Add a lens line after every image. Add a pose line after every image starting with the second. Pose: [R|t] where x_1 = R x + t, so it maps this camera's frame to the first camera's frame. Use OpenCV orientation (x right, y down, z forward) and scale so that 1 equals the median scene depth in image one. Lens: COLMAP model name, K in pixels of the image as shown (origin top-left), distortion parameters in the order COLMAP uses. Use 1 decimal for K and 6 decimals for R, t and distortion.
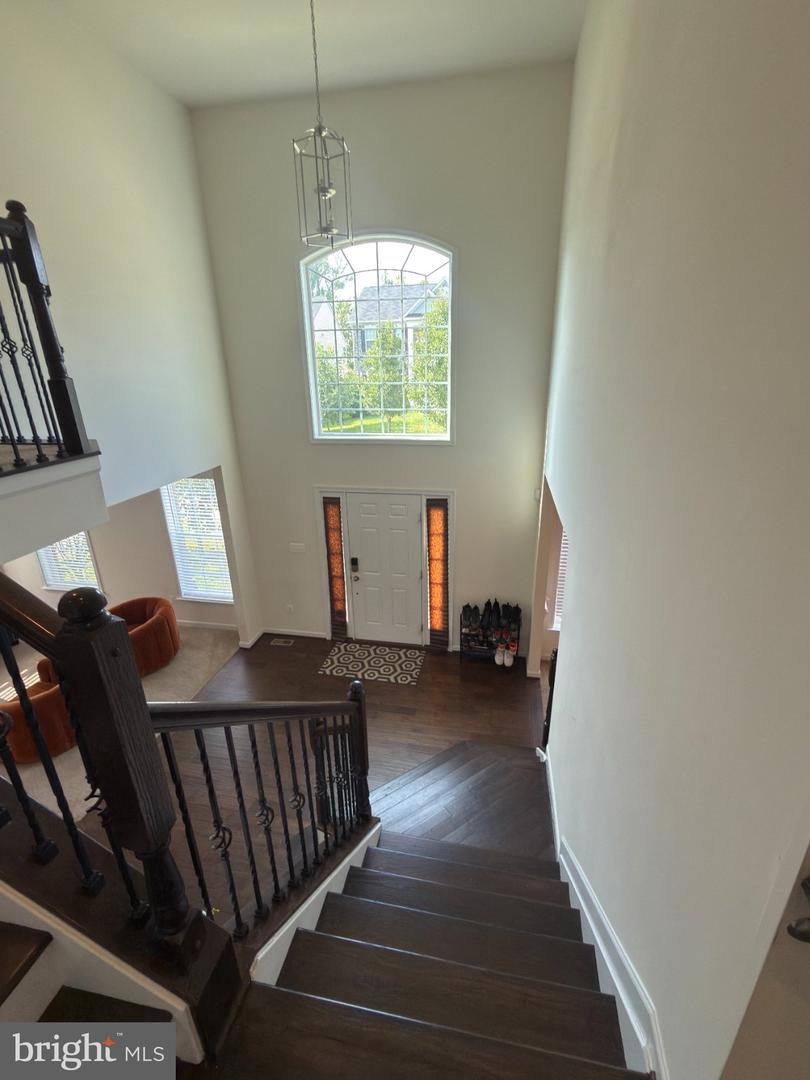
lens RADIAL K [[474.7, 0, 406.9], [0, 474.7, 543.8], [0, 0, 1]] dist [-0.002259, -0.000347]
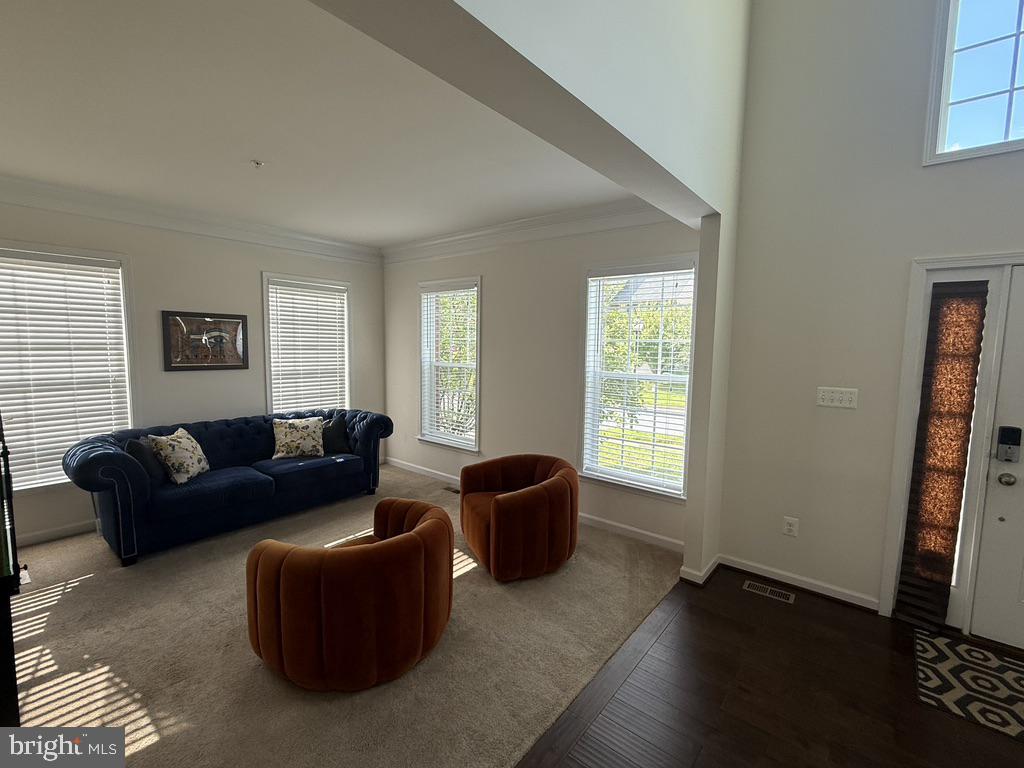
lens RADIAL K [[450.1, 0, 514.5], [0, 450.1, 383.6], [0, 0, 1]] dist [-0.002259, -0.000347]
pose [[0.877835, 0.076238, -0.472857, -0.297301], [-0.197931, 0.956751, -0.213193, 0.156758], [0.436153, 0.280741, 0.854959, 0.438853]]
